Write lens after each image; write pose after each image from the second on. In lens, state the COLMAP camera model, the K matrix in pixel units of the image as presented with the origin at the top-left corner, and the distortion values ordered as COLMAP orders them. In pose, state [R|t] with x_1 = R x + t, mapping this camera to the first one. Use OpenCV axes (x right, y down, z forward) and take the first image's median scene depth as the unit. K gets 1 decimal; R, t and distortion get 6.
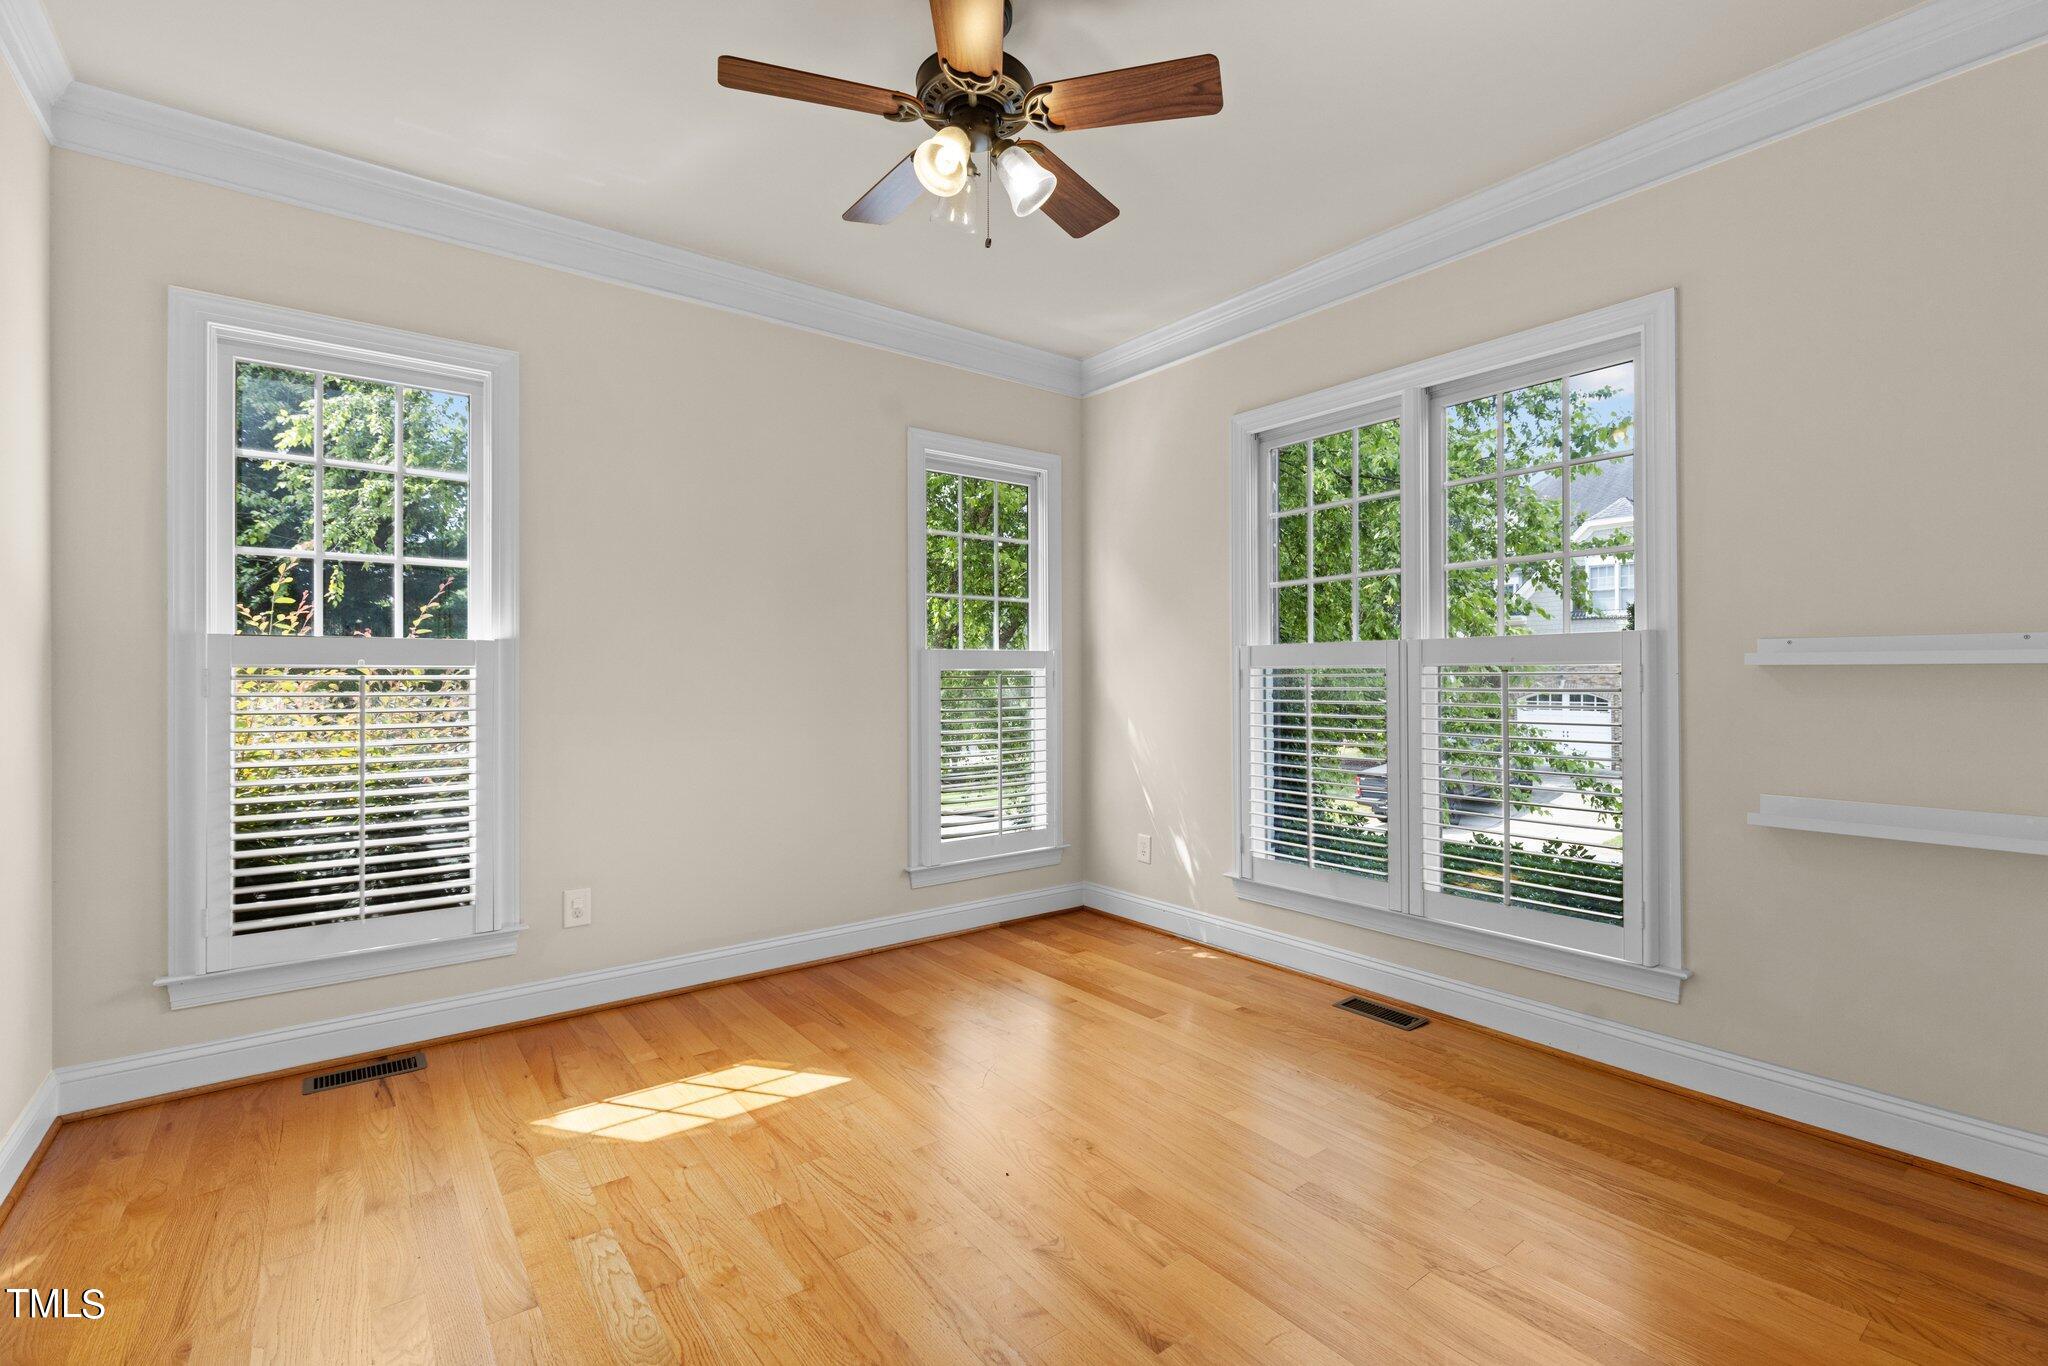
lens RADIAL K [[926.5, 0, 1020.7], [0, 926.5, 673.7], [0, 0, 1]] dist [0.016713, -0.000318]
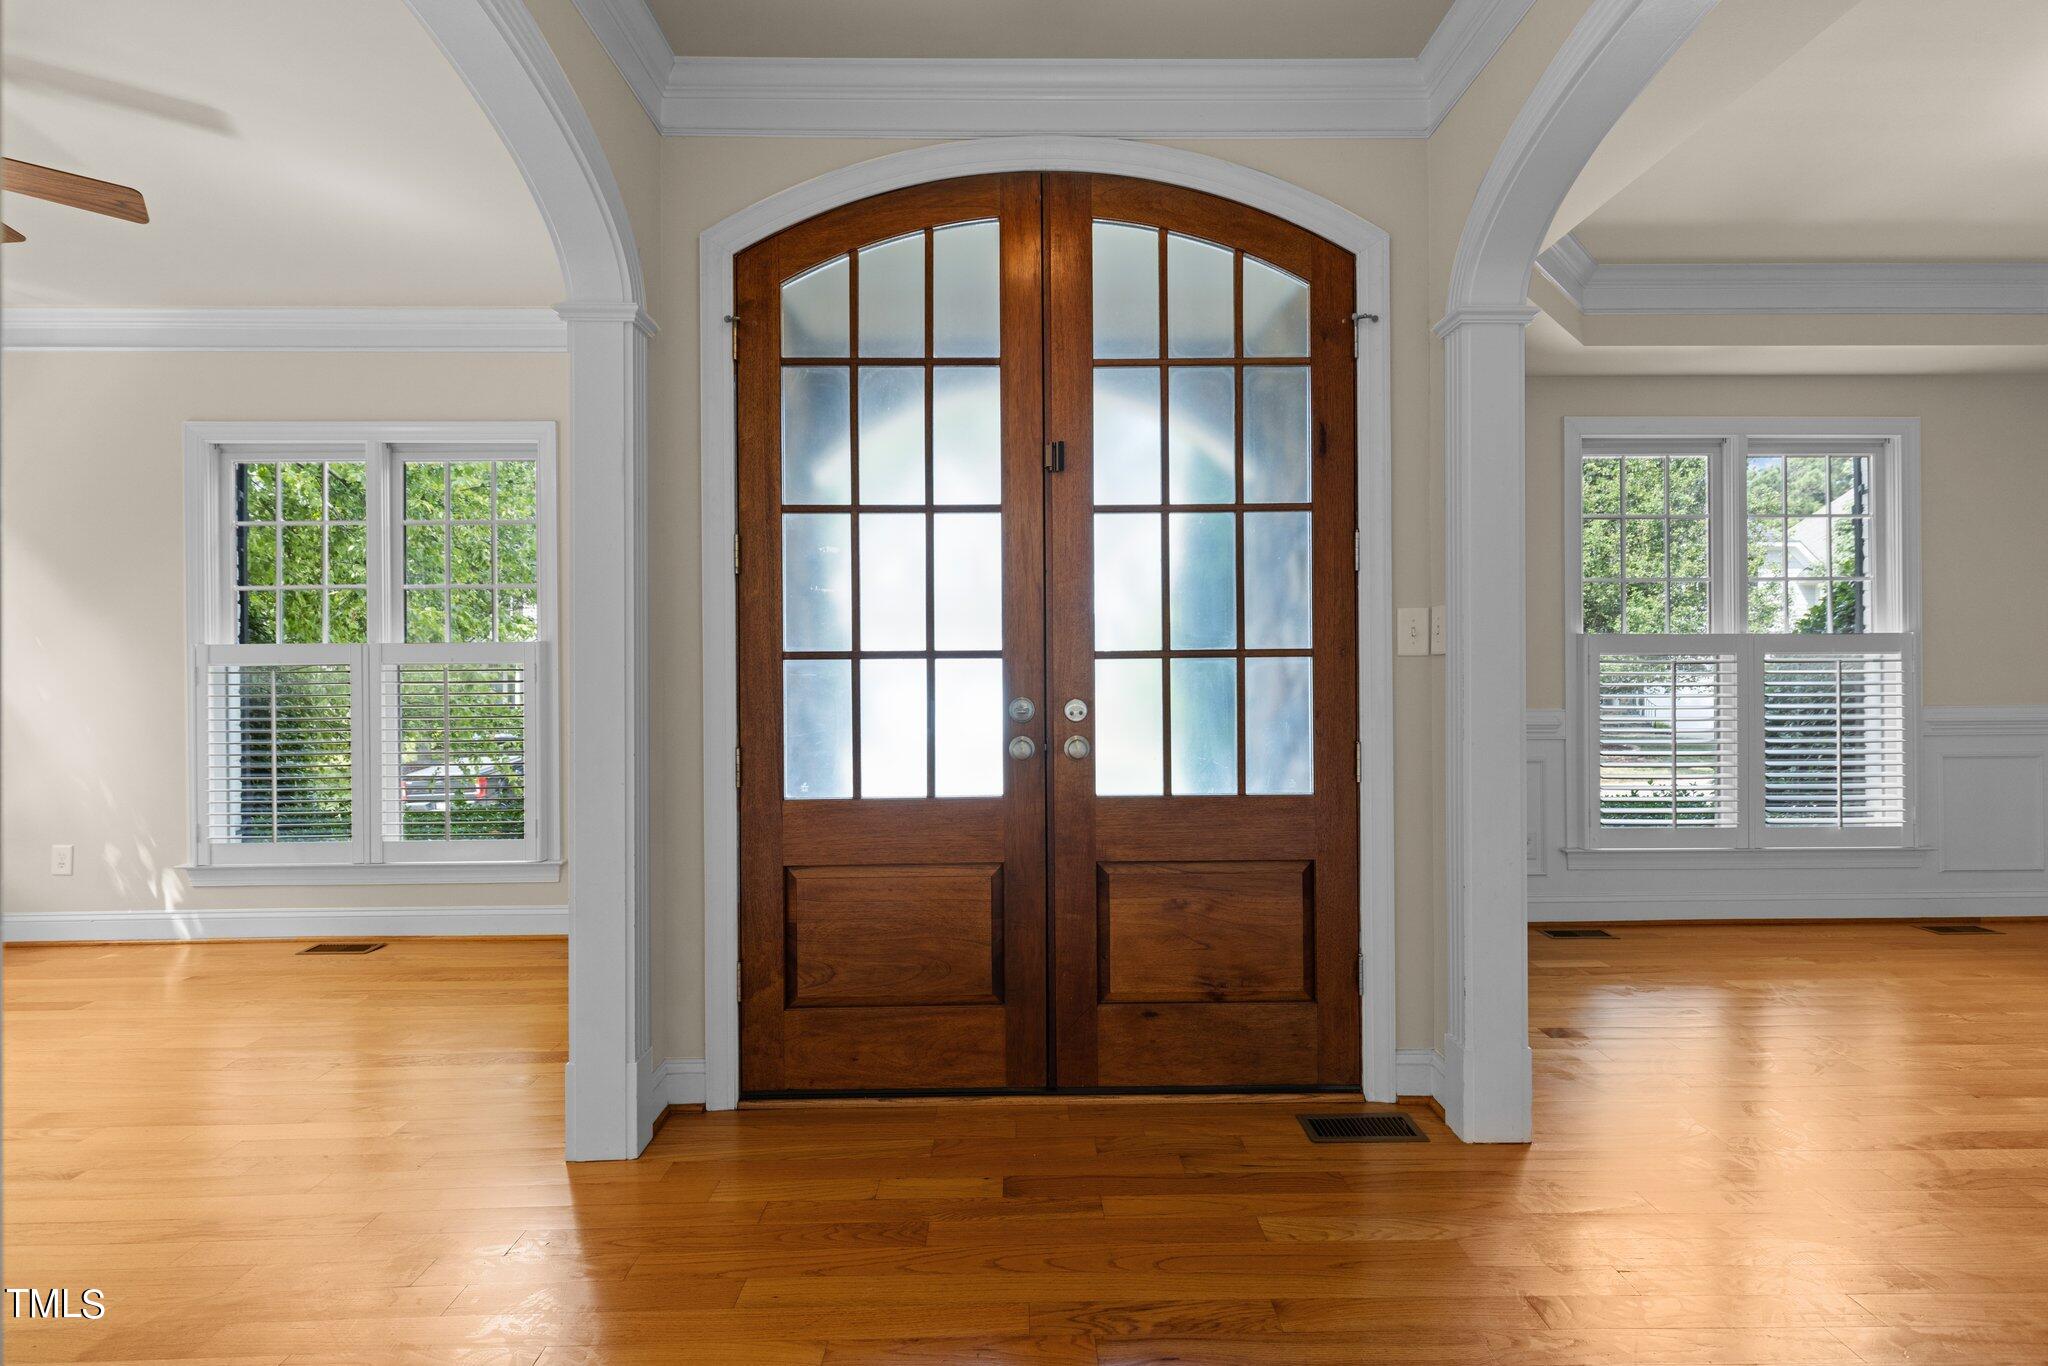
lens RADIAL K [[926.5, 0, 1026.5], [0, 926.5, 674.5], [0, 0, 1]] dist [0.016713, -0.000318]
pose [[0.603037, -0.000587, 0.797713, -0.047902], [0.003953, 0.999990, -0.002252, 0.010731], [-0.797703, 0.004512, 0.603033, -0.428786]]
